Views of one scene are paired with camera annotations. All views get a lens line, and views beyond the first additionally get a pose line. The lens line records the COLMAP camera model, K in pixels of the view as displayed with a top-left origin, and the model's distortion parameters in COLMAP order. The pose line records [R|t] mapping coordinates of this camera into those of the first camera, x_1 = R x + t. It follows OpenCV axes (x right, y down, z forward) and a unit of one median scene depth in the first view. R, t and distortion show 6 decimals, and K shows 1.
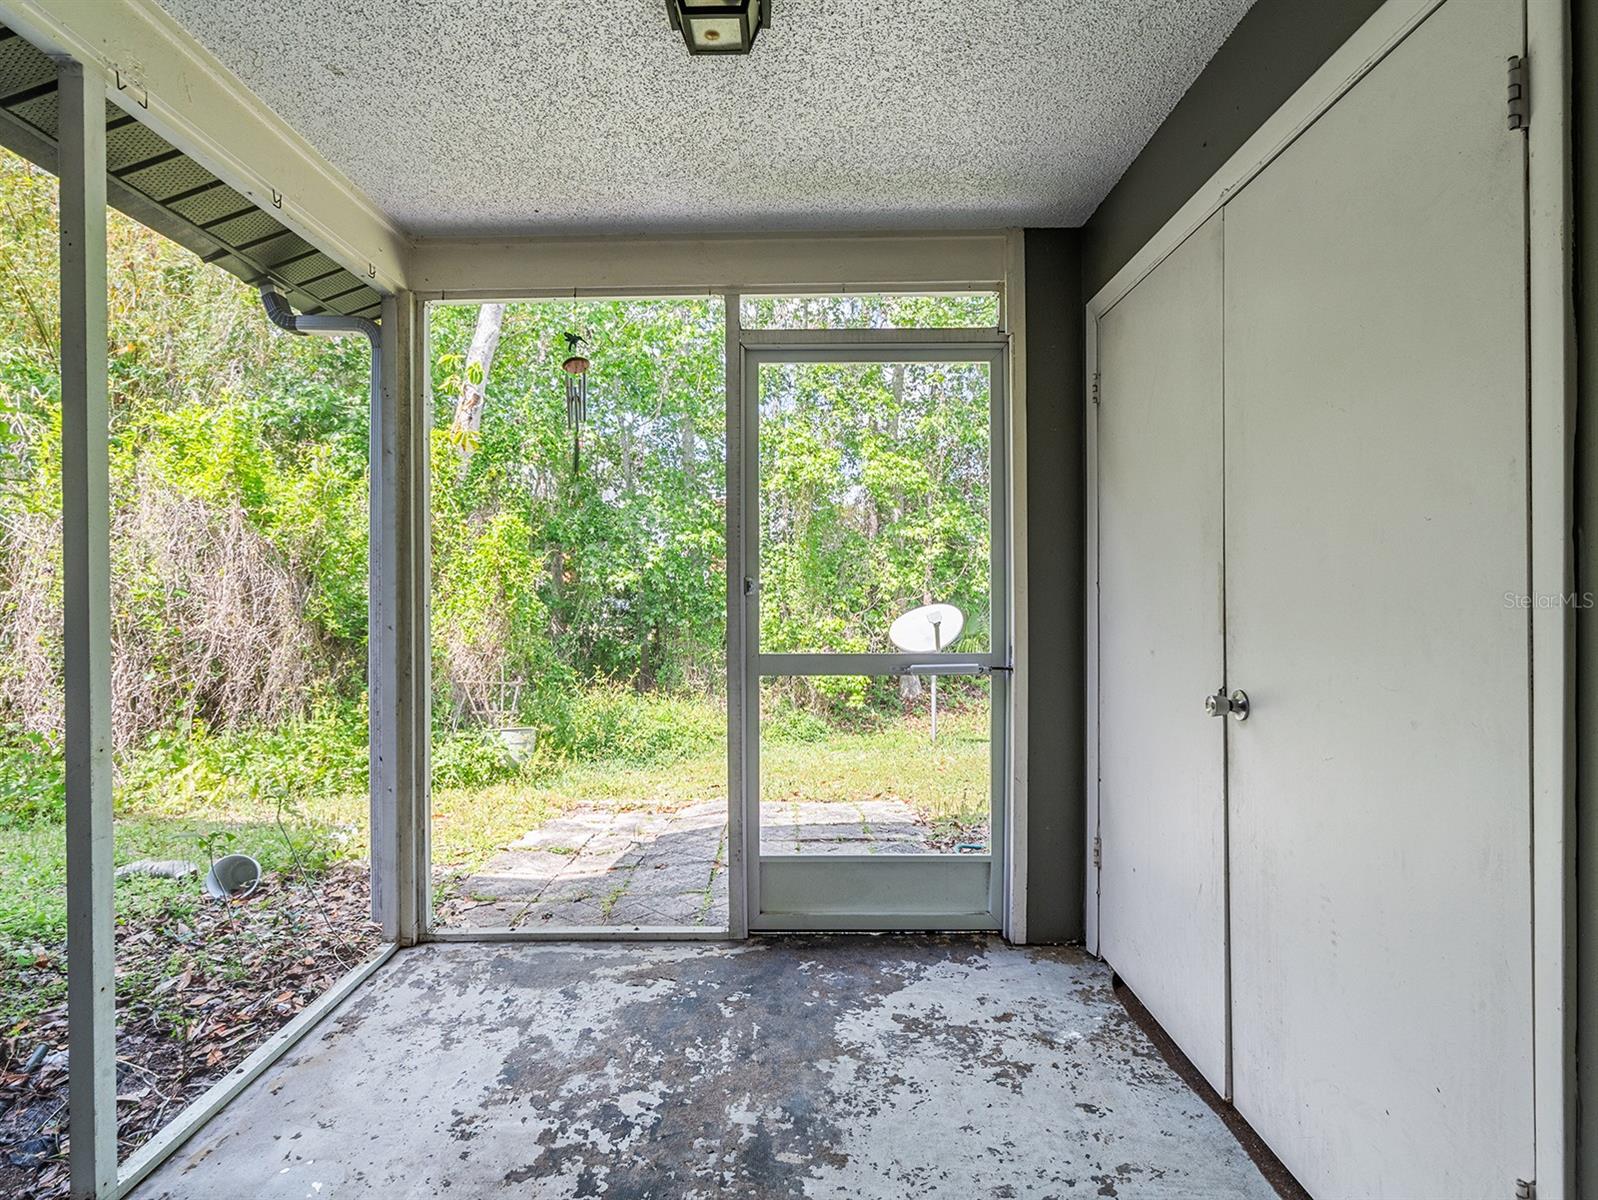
lens RADIAL K [[817.7, 0, 788.1], [0, 817.7, 600.0], [0, 0, 1]] dist [-0.002691, 0.002235]
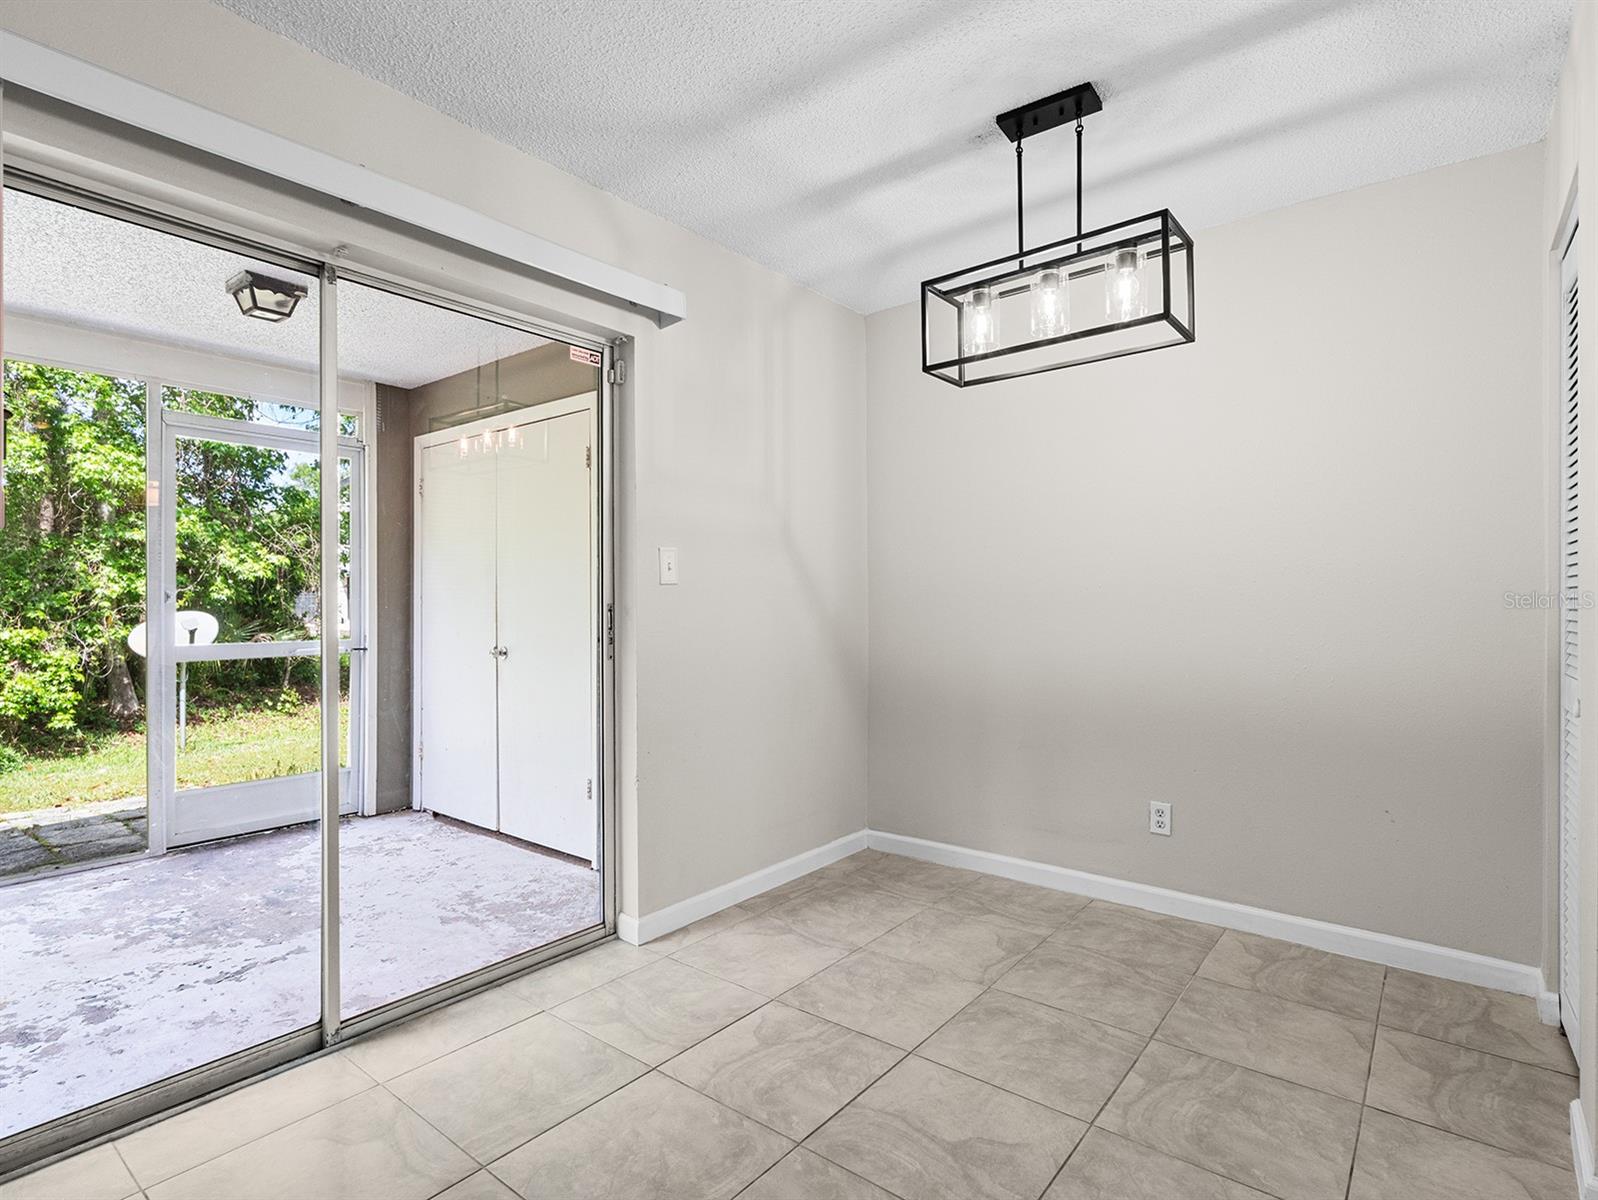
lens RADIAL K [[817.7, 0, 788.1], [0, 817.7, 600.0], [0, 0, 1]] dist [-0.002691, 0.002235]
pose [[0.623951, 0.006918, 0.781433, -0.150490], [0.000233, 0.999959, -0.009039, 0.000602], [-0.781463, 0.005822, 0.623924, -0.214051]]
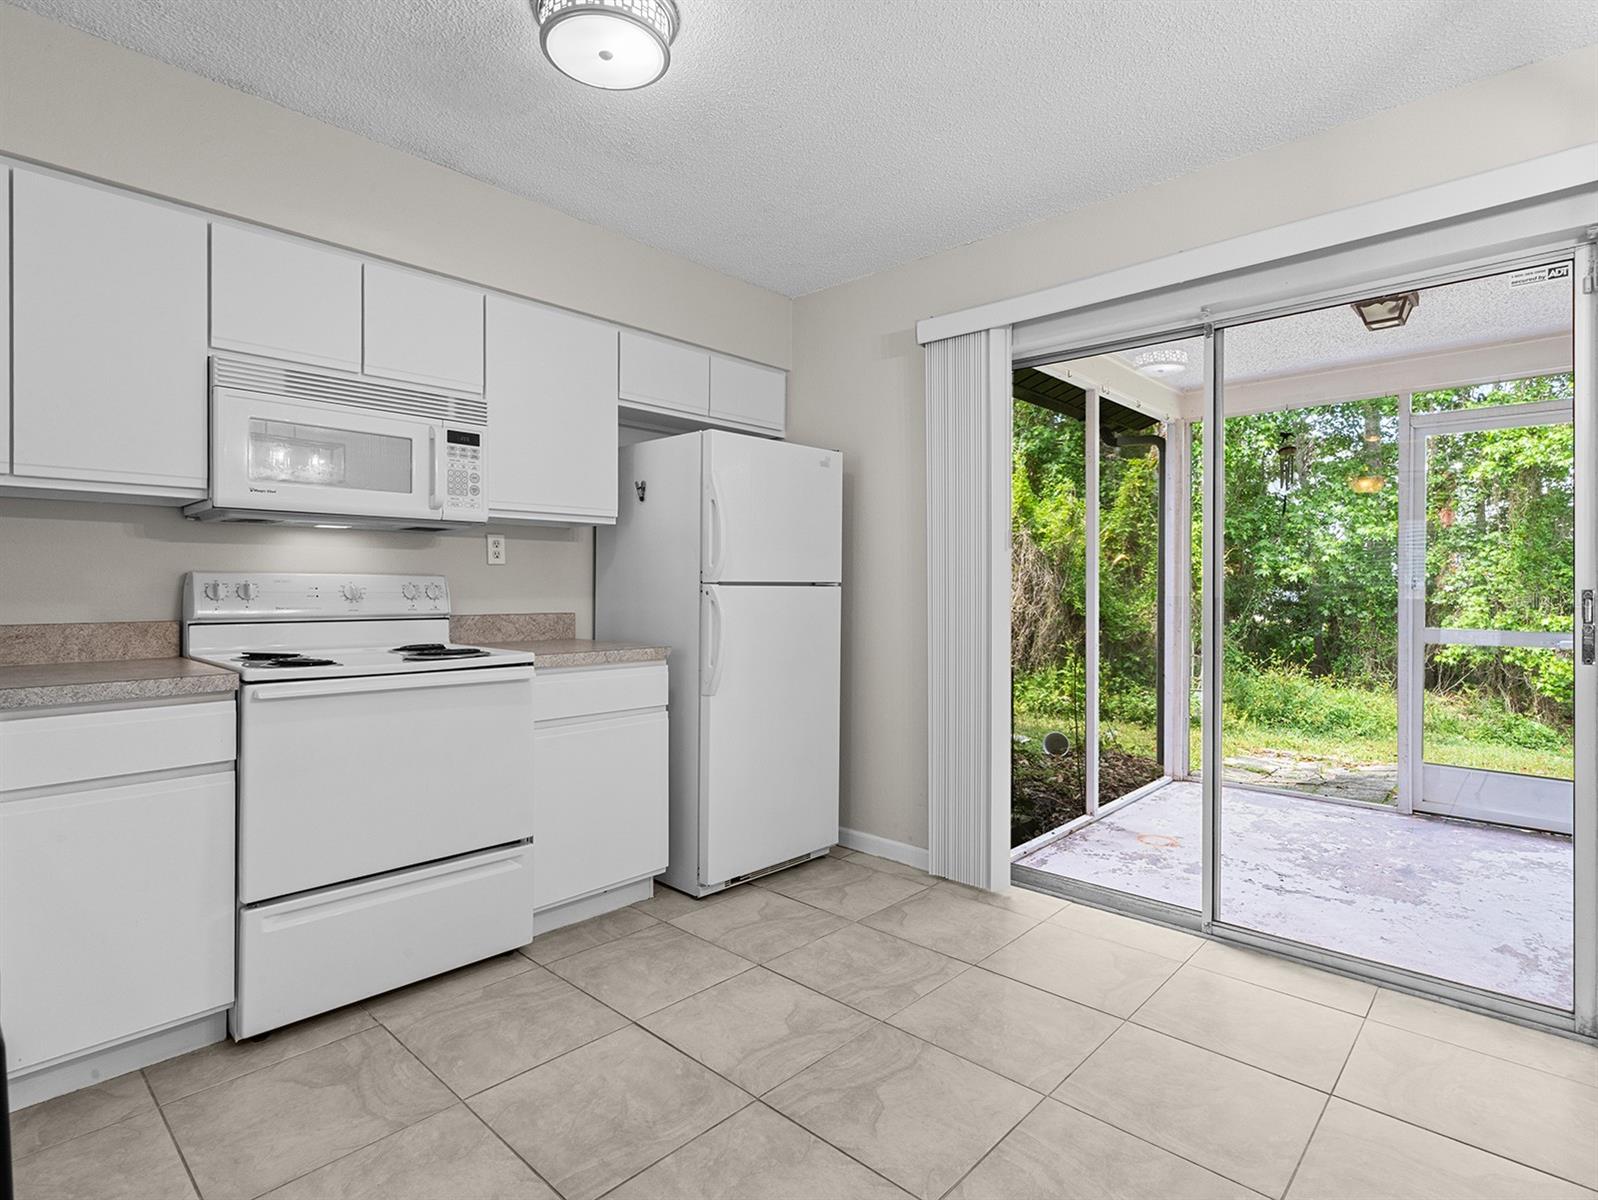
lens RADIAL K [[820.1, 0, 790.9], [0, 820.1, 585.2], [0, 0, 1]] dist [-0.004470, 0.001125]
pose [[0.738687, 0.007287, -0.674009, 0.038093], [-0.010994, 0.999939, -0.001238, 0.000580], [0.673959, 0.008324, 0.738722, -0.289224]]
